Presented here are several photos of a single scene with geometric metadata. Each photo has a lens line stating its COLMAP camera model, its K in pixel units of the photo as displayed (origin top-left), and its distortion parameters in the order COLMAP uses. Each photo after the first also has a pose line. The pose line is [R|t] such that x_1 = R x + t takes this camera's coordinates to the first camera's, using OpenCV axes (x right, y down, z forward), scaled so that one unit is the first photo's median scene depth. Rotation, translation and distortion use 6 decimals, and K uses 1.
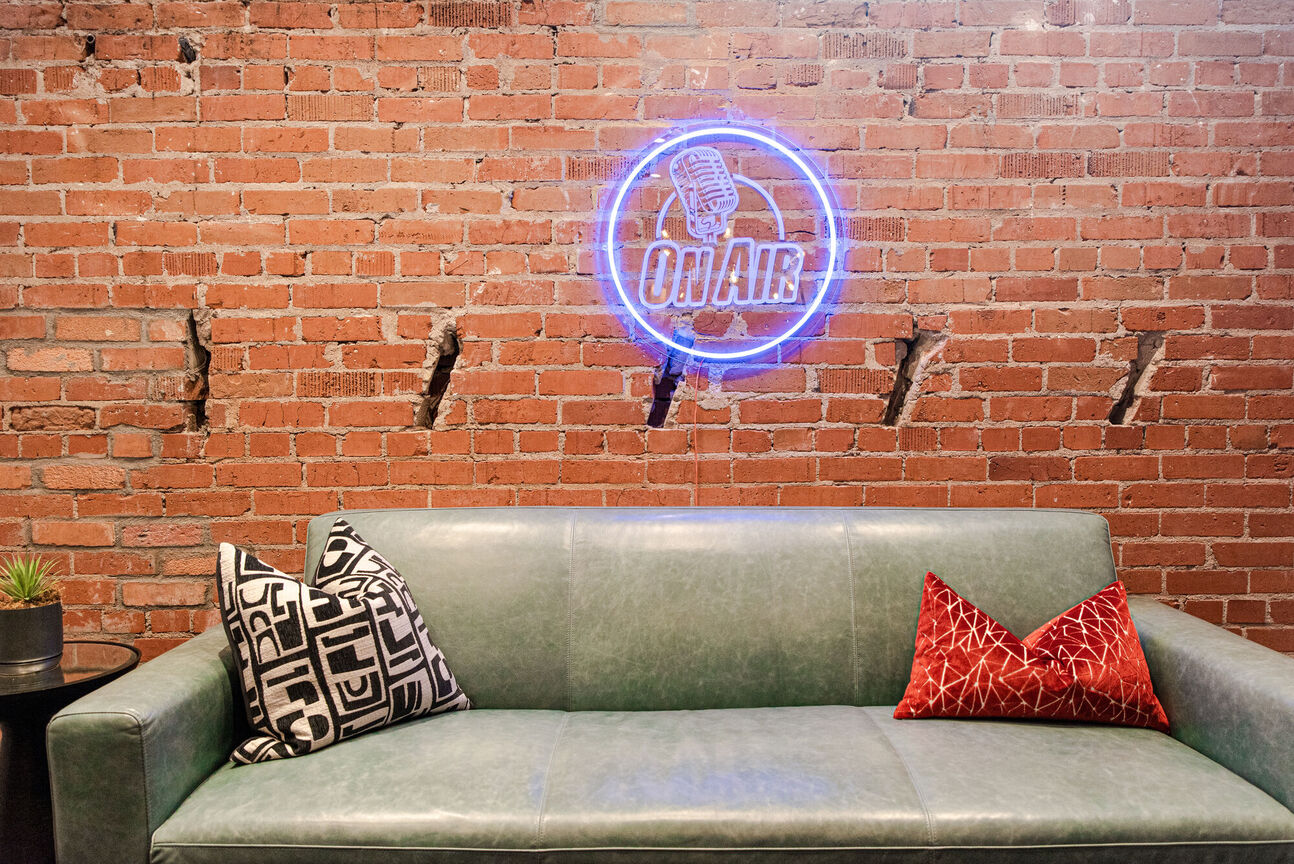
lens RADIAL K [[973.6, 0, 648.1], [0, 973.6, 426.5], [0, 0, 1]] dist [0.002095, 0.002797]
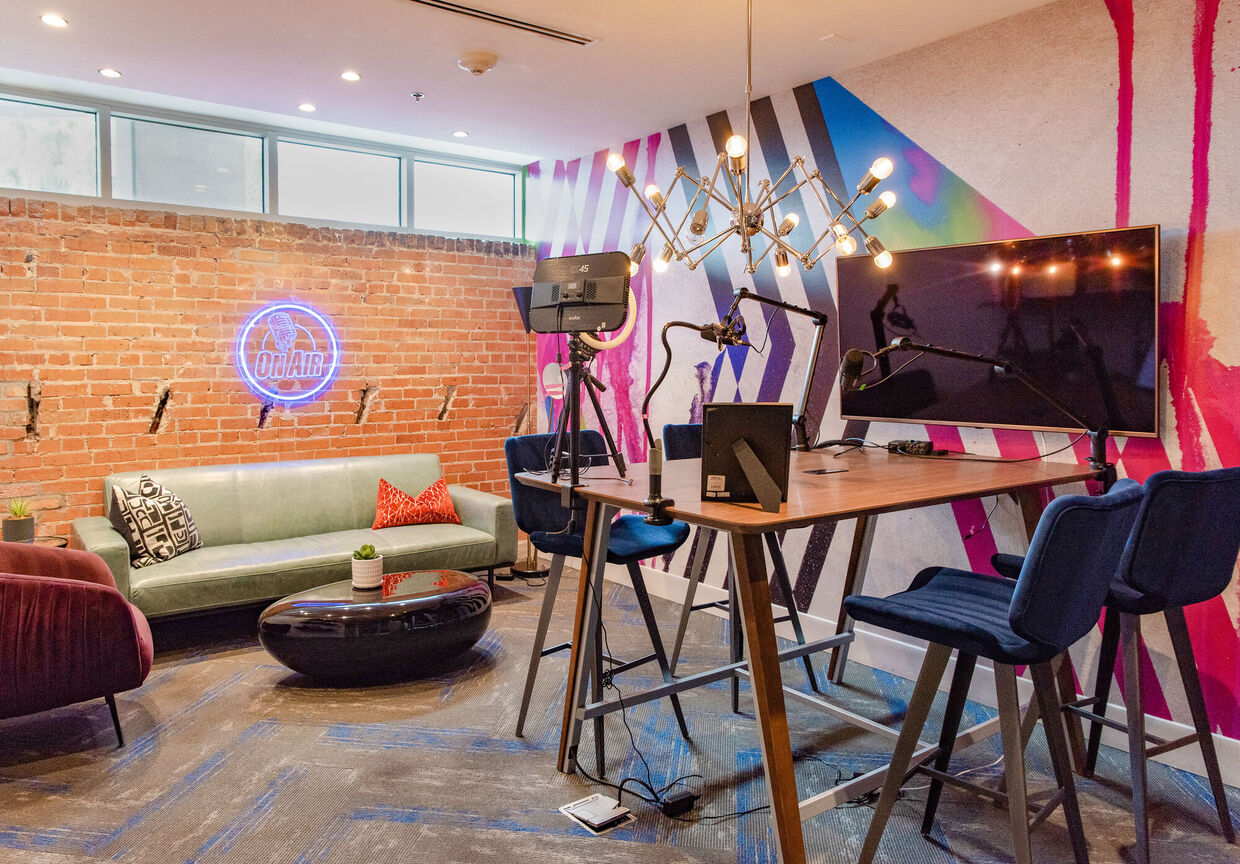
lens RADIAL K [[901.3, 0, 620.2], [0, 901.3, 425.8], [0, 0, 1]] dist [-0.015773, -0.005288]
pose [[0.794196, -0.039294, 0.606390, -0.635574], [0.015970, 0.998912, 0.043815, -0.089582], [-0.607452, -0.025114, 0.793959, -1.278081]]
